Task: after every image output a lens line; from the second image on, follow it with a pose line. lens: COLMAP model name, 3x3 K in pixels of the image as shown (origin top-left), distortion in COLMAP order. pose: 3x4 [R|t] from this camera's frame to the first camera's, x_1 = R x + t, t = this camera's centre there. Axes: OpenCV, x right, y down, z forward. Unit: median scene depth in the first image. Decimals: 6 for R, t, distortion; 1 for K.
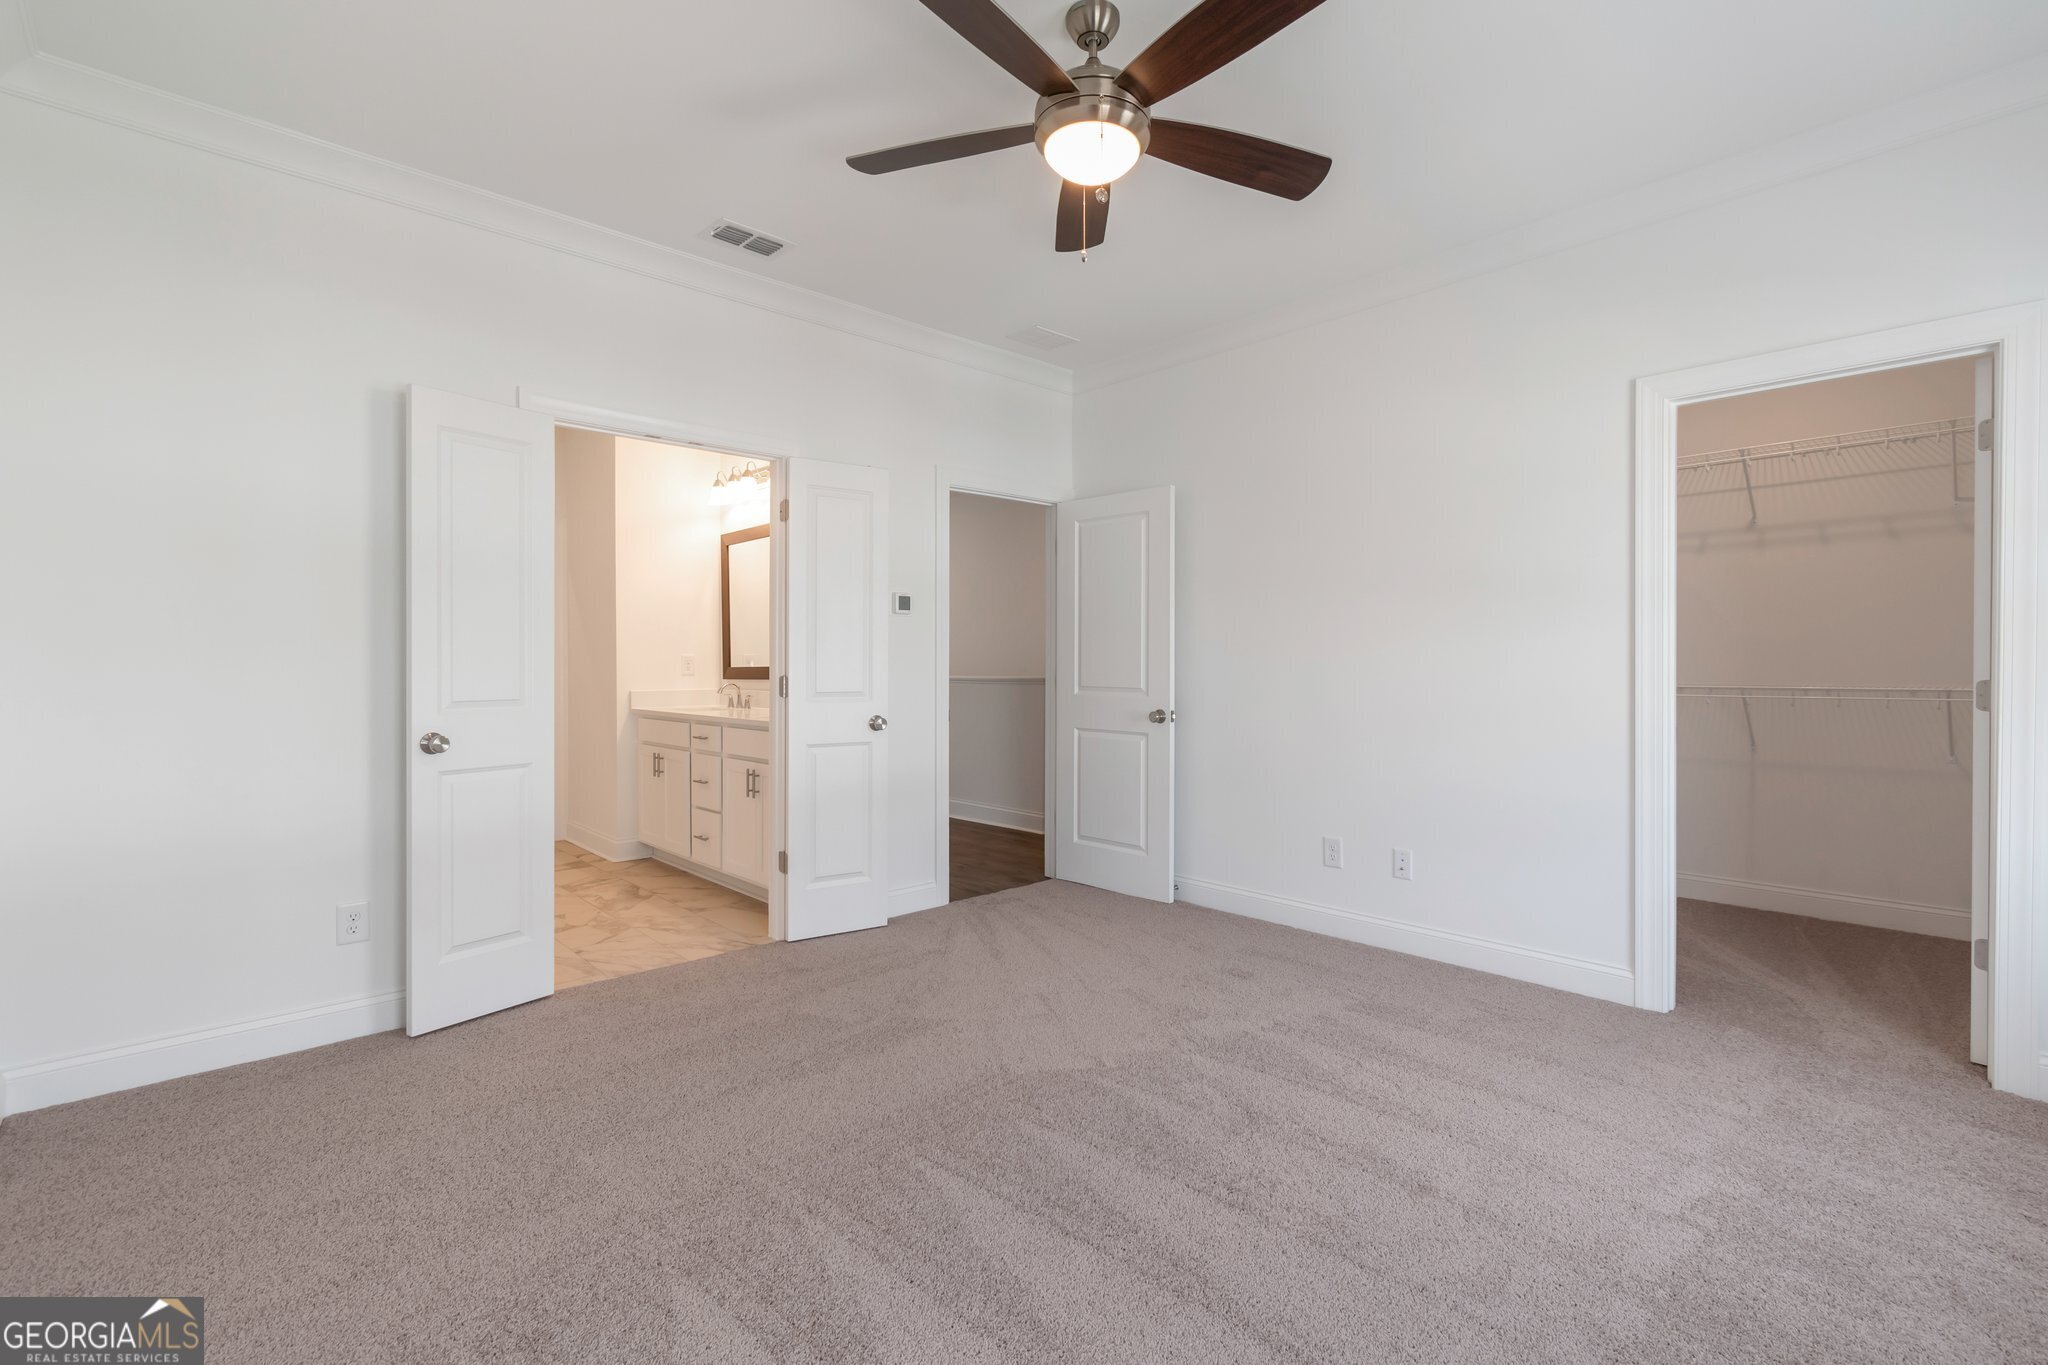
lens RADIAL K [[910.7, 0, 1028.3], [0, 910.7, 675.1], [0, 0, 1]] dist [0.014886, 0.000440]
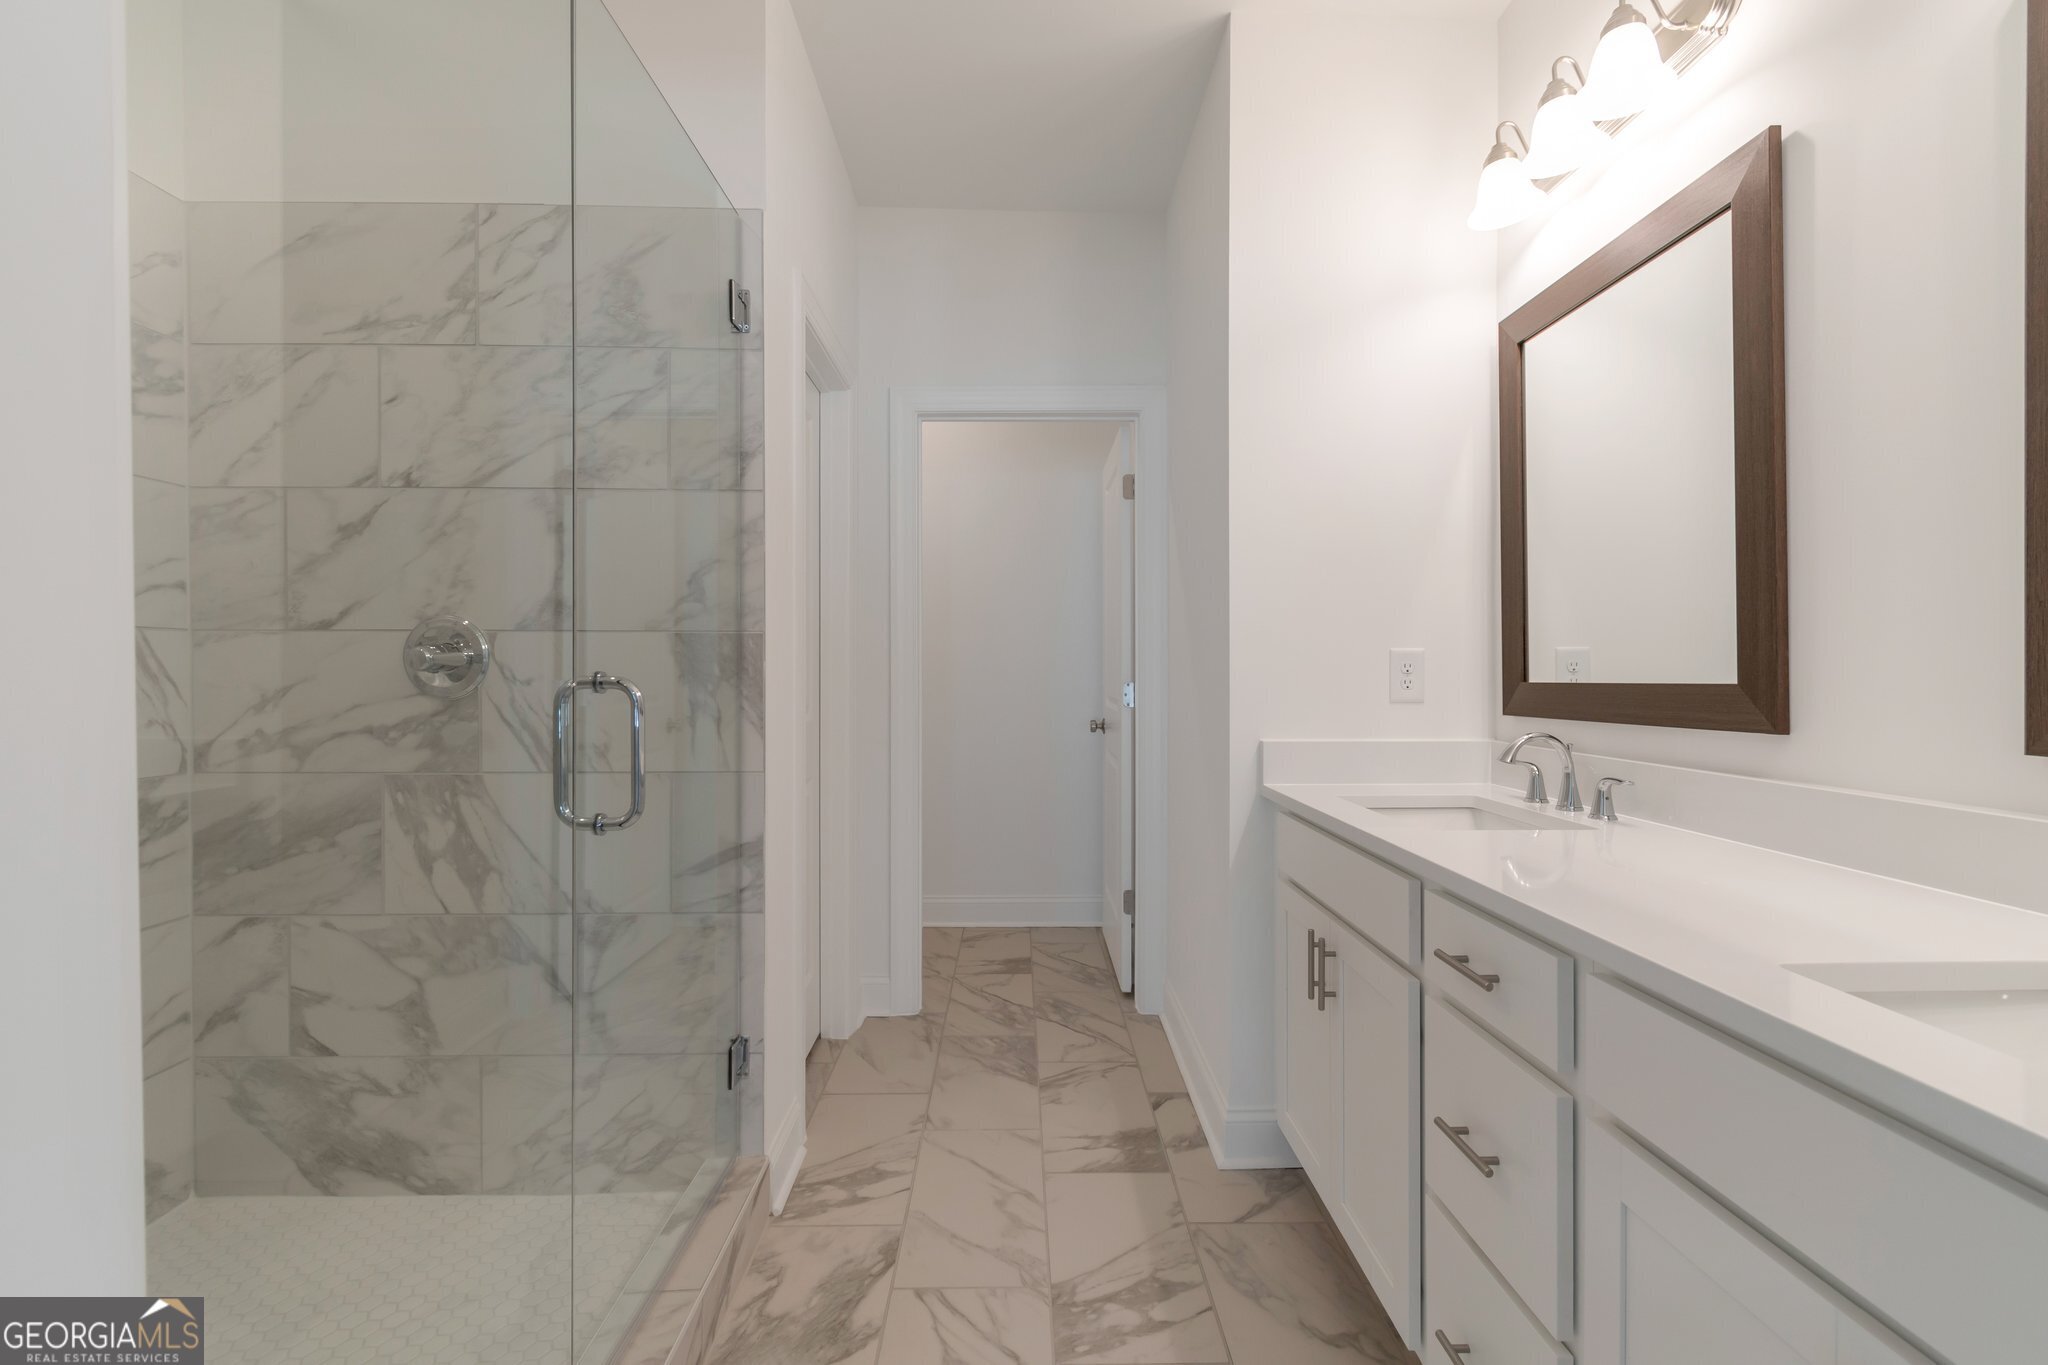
lens RADIAL K [[910.7, 0, 1029.4], [0, 910.7, 678.1], [0, 0, 1]] dist [0.014886, 0.000440]
pose [[0.737584, 0.000873, -0.675254, -0.241073], [-0.001982, 0.999998, -0.000872, -0.010001], [0.675252, 0.001981, 0.737584, 0.636467]]
